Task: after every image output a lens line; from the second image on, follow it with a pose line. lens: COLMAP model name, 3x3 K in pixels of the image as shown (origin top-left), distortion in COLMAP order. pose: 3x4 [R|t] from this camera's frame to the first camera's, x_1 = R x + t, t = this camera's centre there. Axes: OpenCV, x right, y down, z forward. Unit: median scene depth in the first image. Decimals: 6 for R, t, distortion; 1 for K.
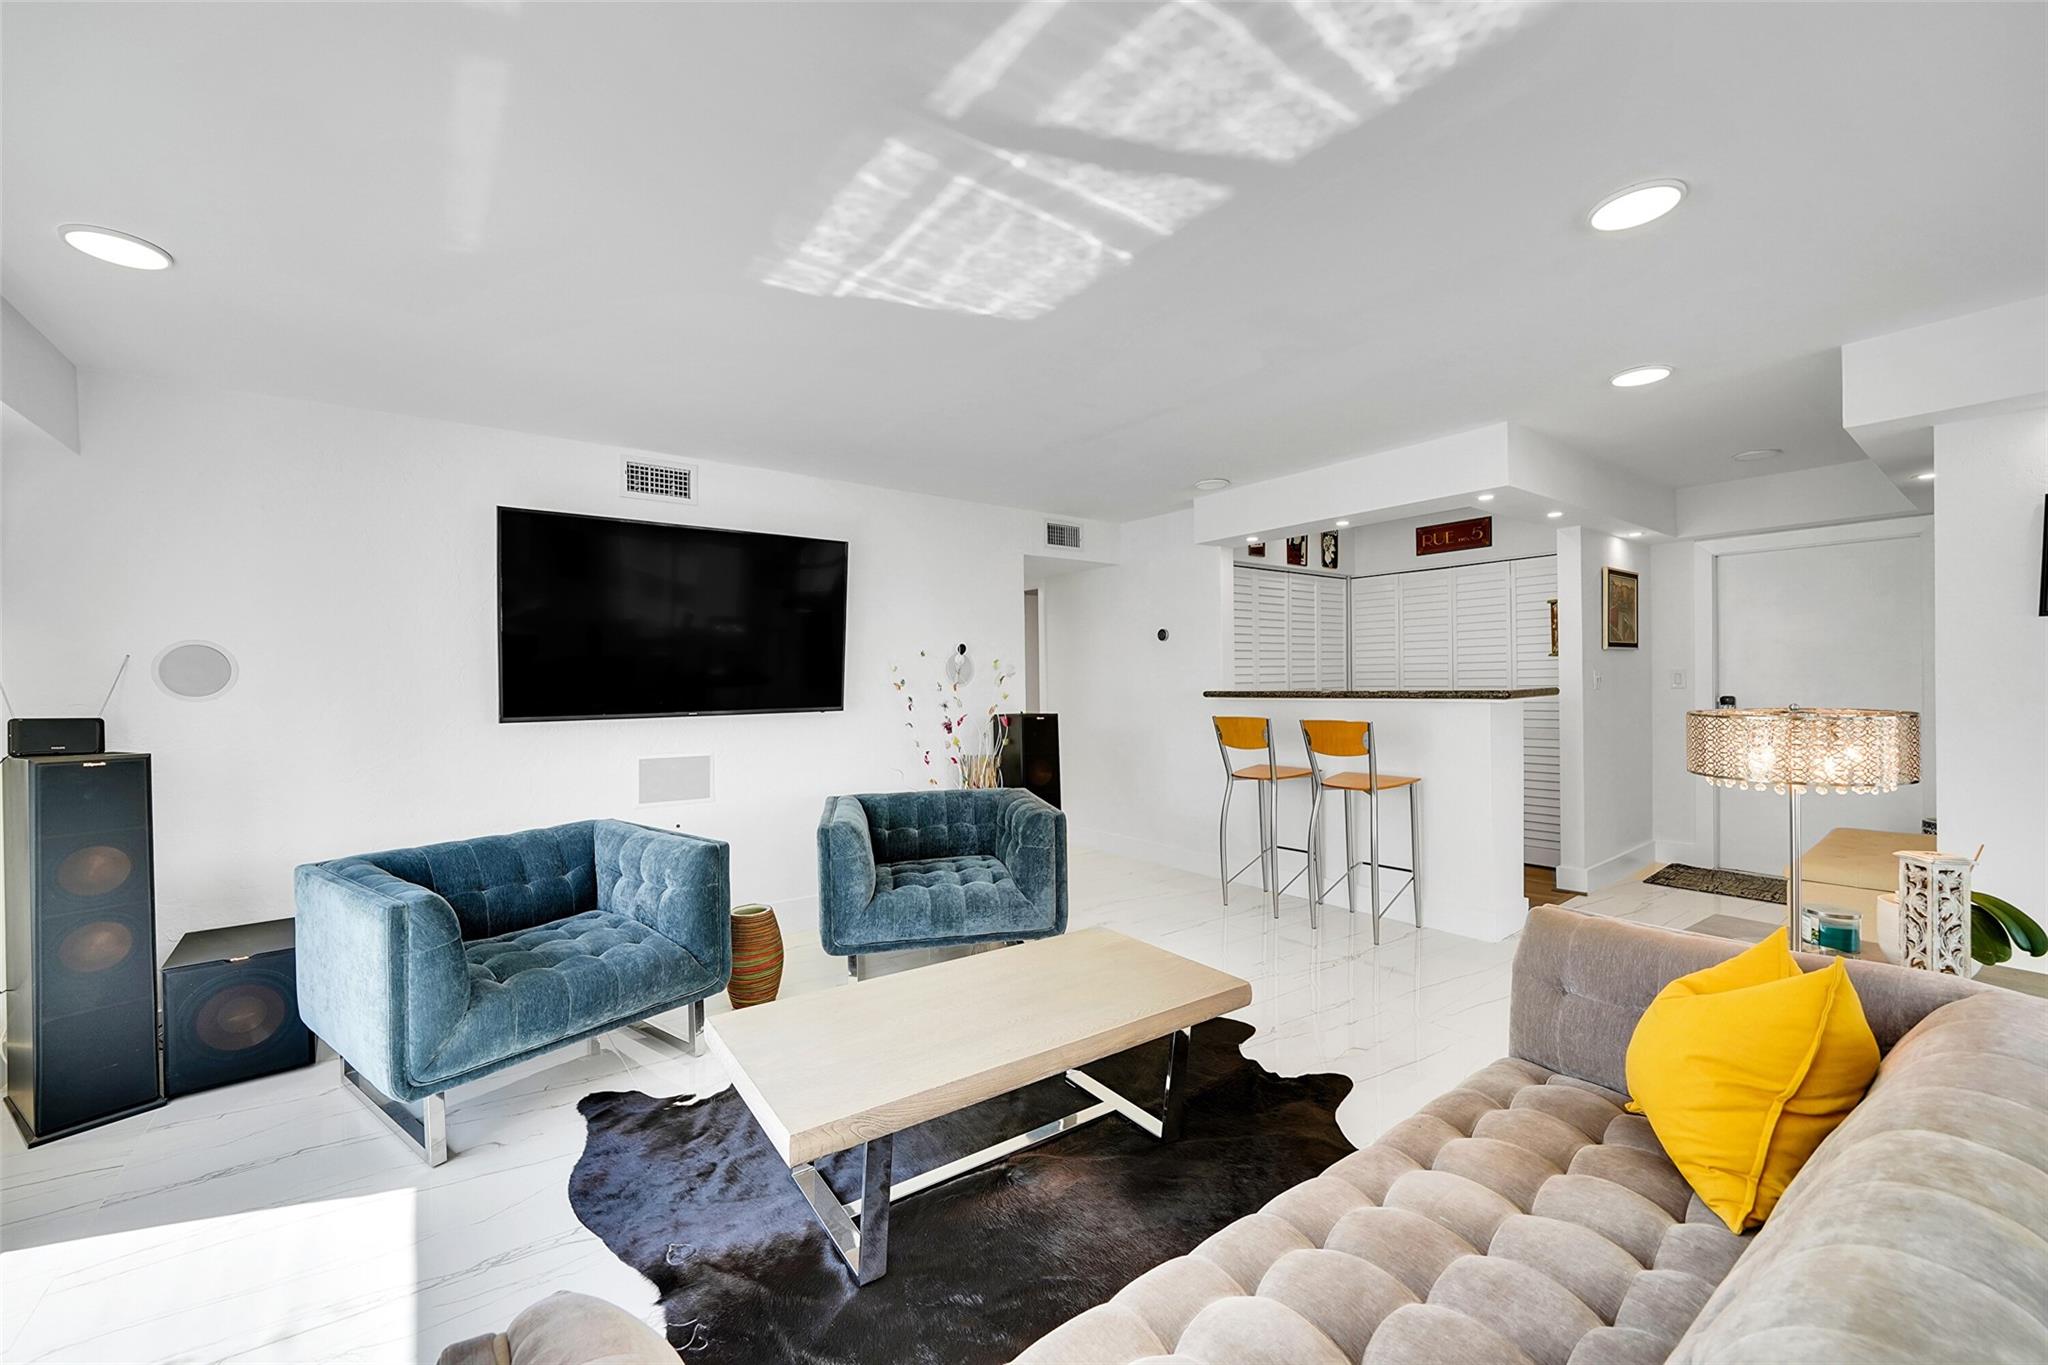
lens RADIAL K [[806.4, 0, 1019.7], [0, 806.4, 684.9], [0, 0, 1]] dist [-0.009196, 0.000356]
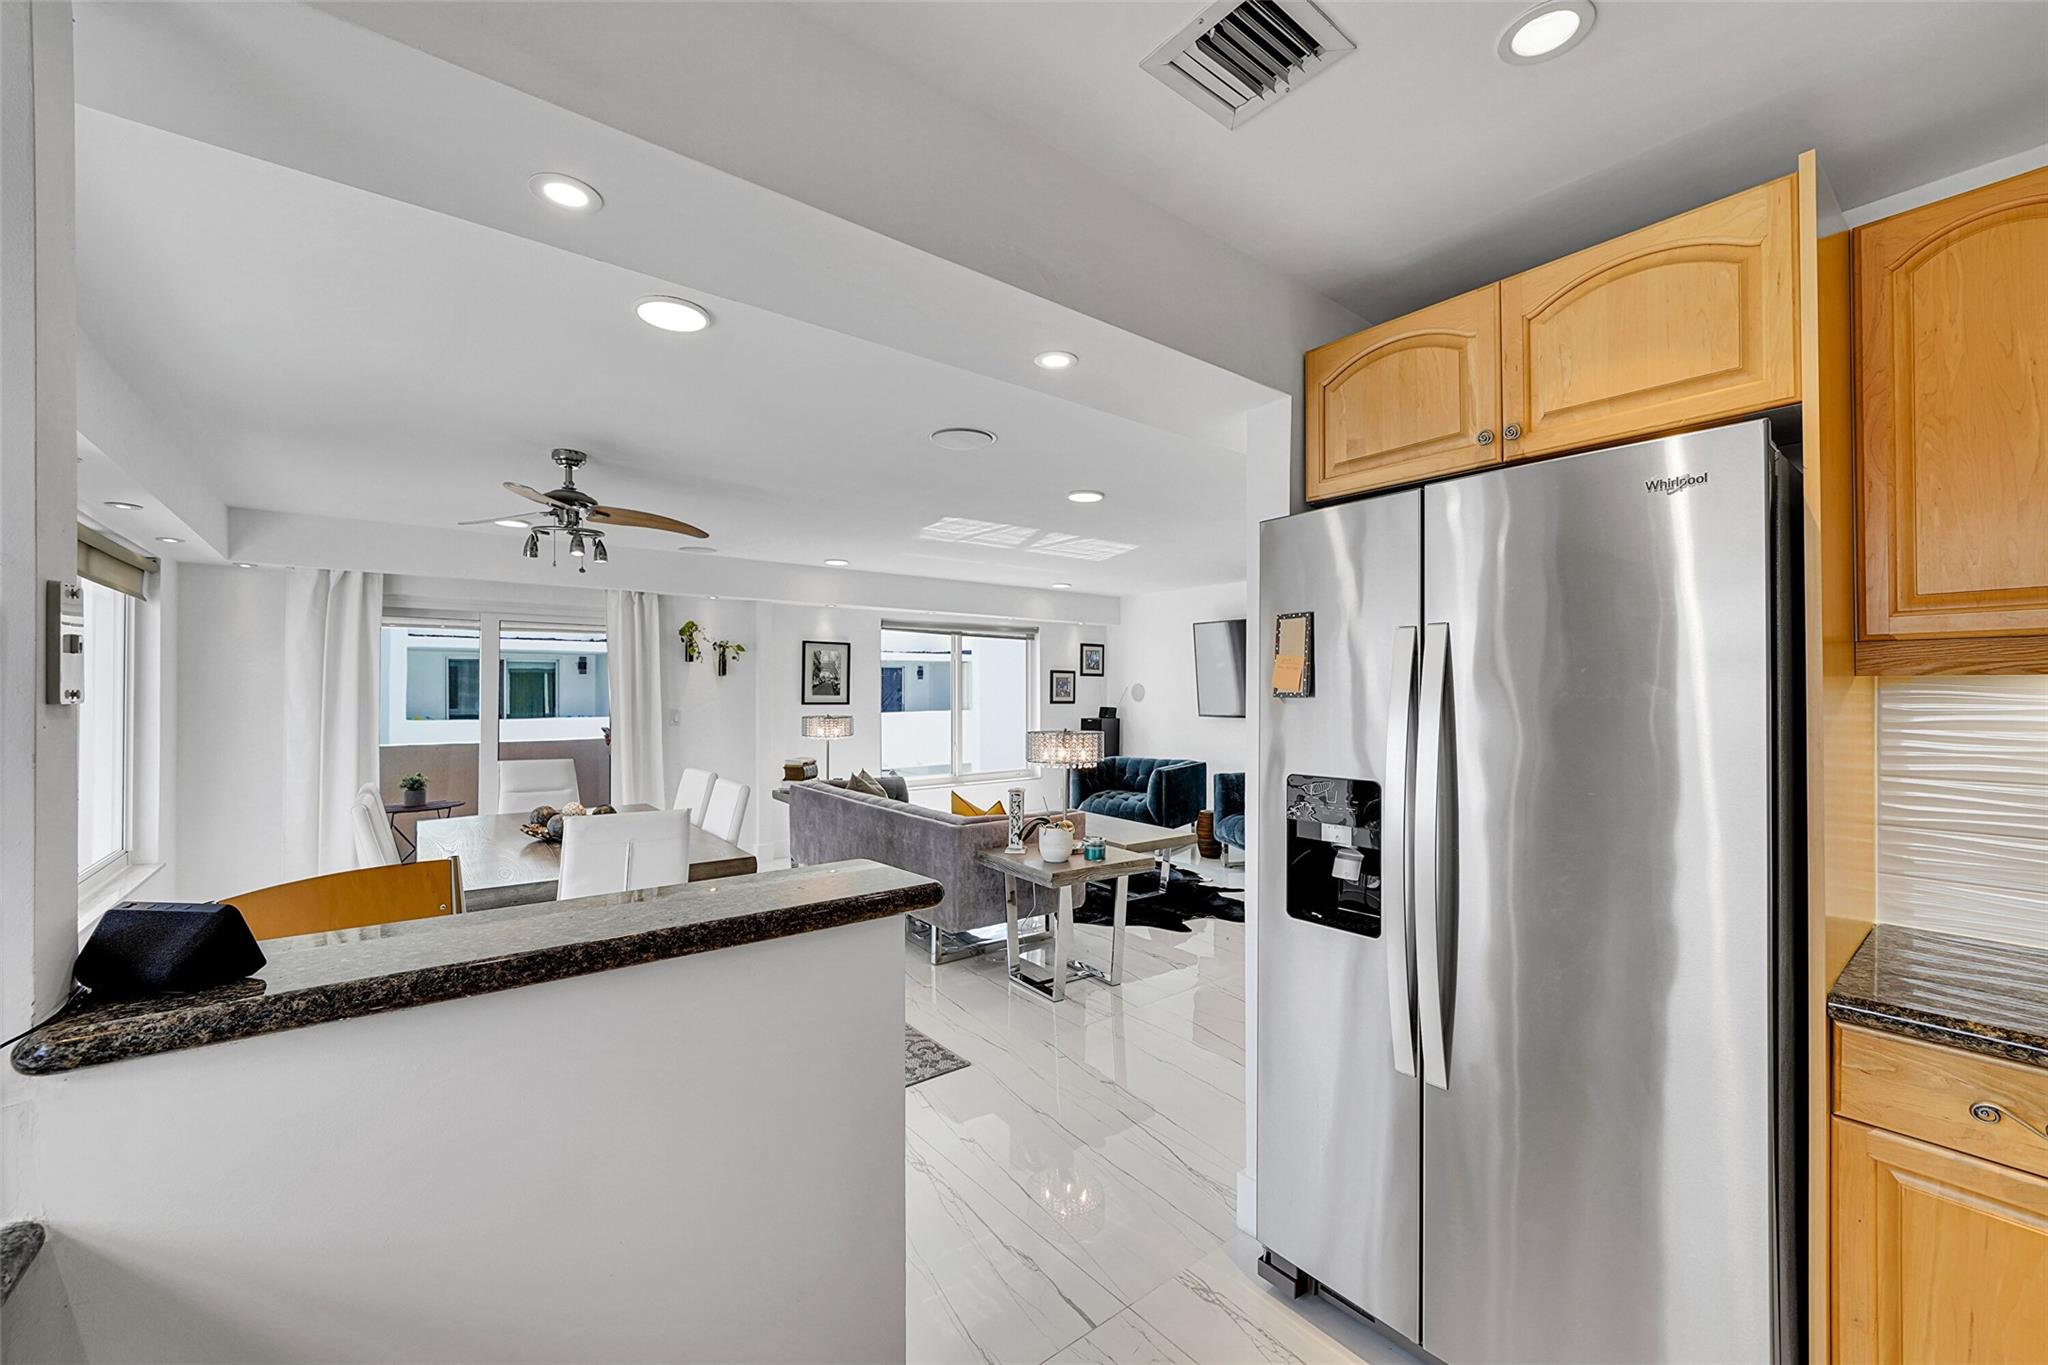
lens RADIAL K [[821.3, 0, 1024.0], [0, 821.3, 682.5], [0, 0, 1]] dist [-0.011365, -0.000037]
pose [[0.015872, 0.006867, -0.999850, 2.373412], [-0.005853, 0.999960, 0.006775, -0.084672], [0.999857, 0.005745, 0.015911, 0.638545]]
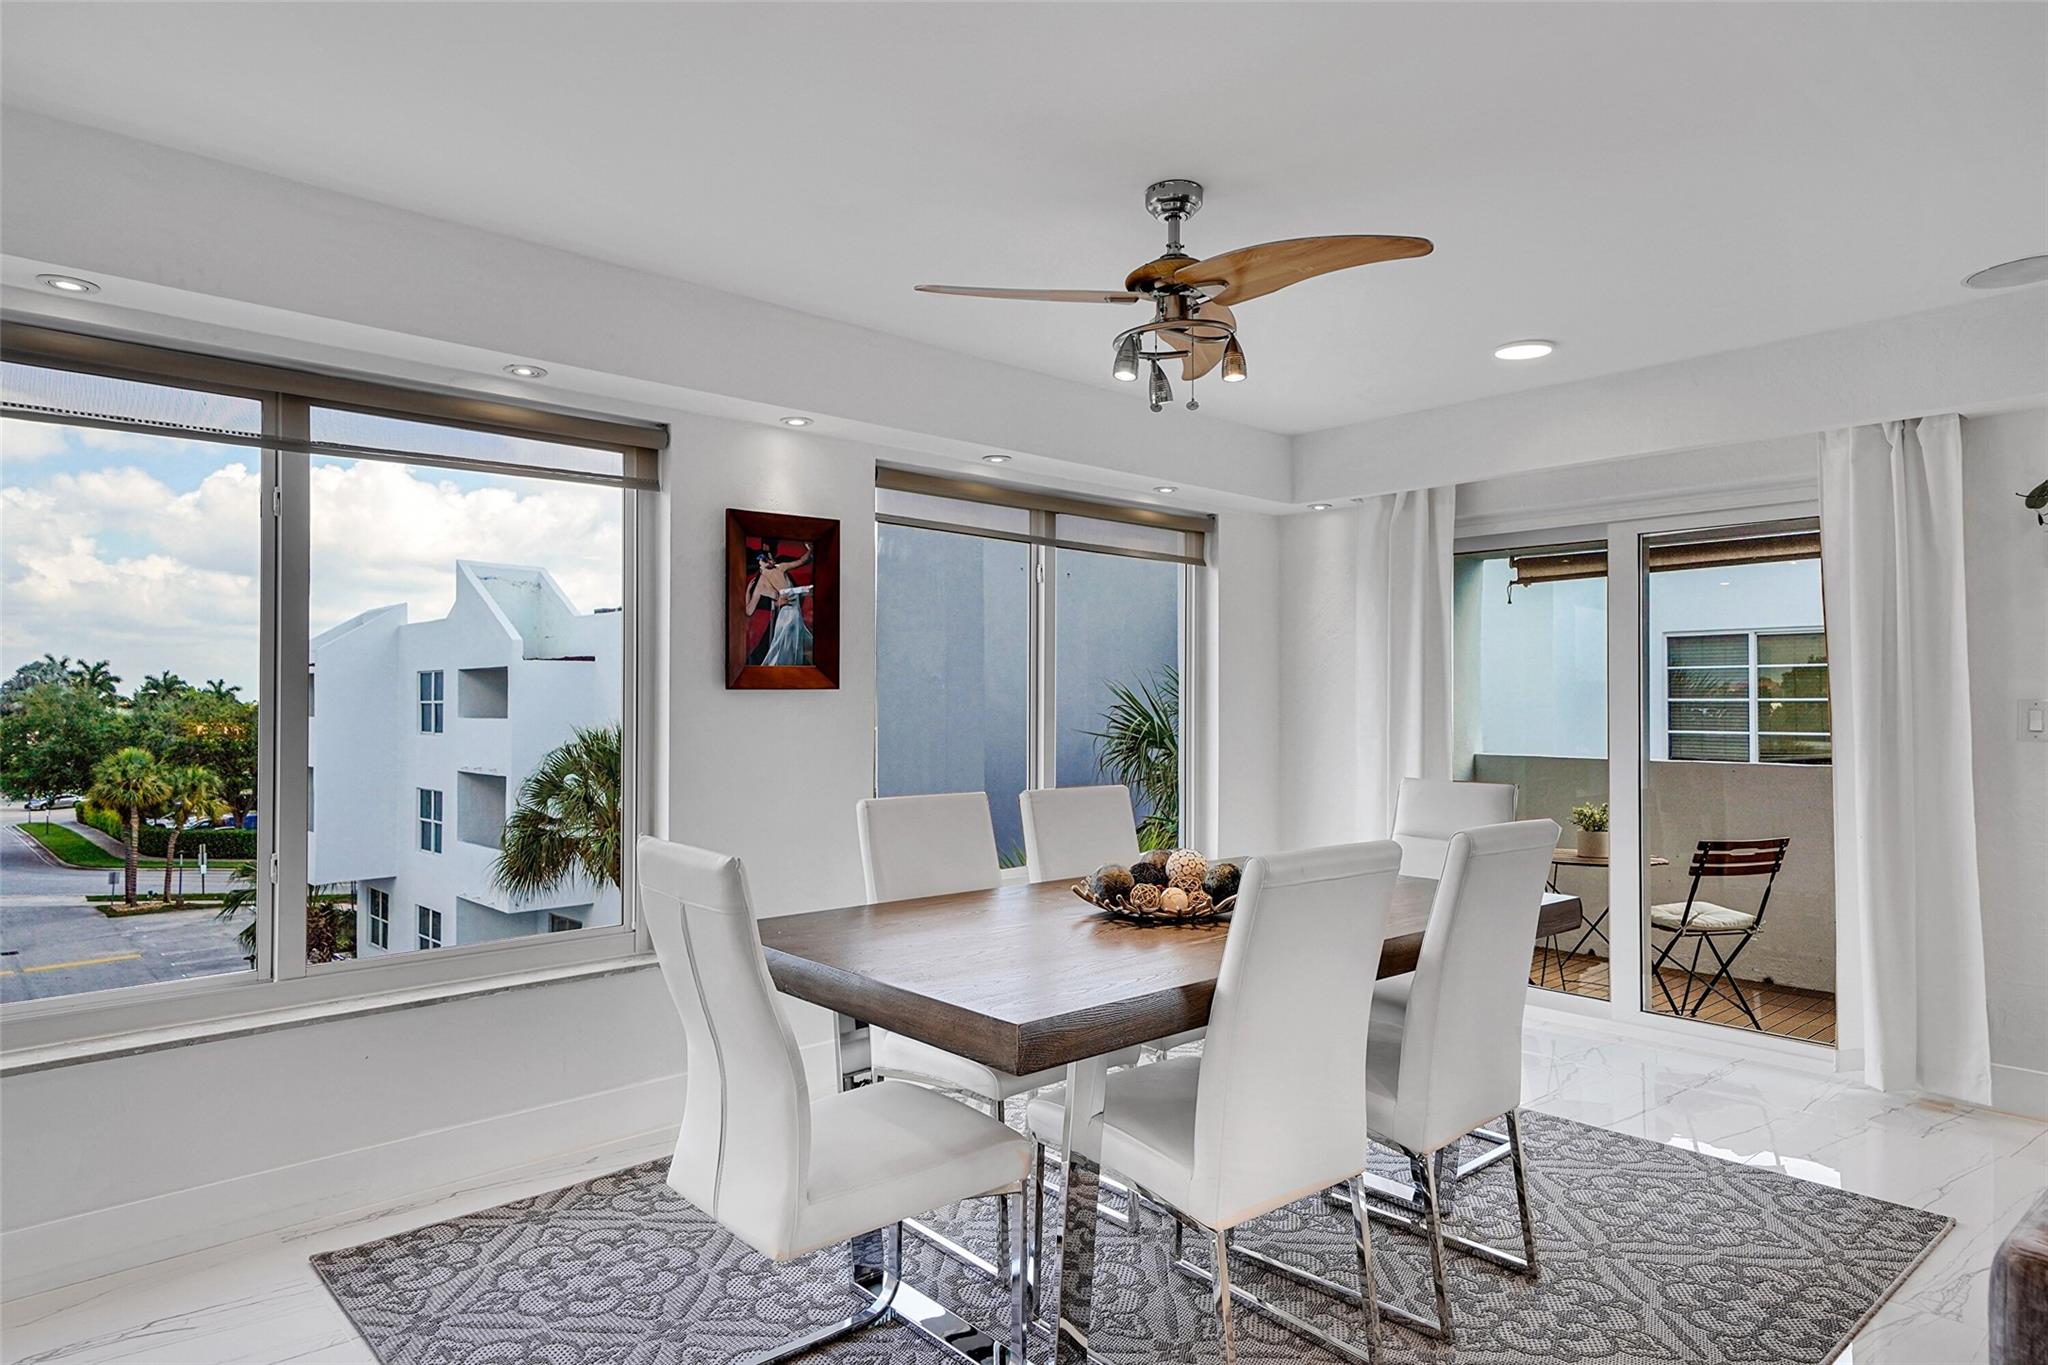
lens RADIAL K [[1214.5, 0, 1030.5], [0, 1214.5, 691.0], [0, 0, 1]] dist [0.019574, 0.000842]
pose [[-0.995803, 0.017715, -0.089794, 1.142806], [0.018144, 0.999828, -0.003961, -0.002829], [0.089708, -0.005573, -0.995952, 0.984441]]
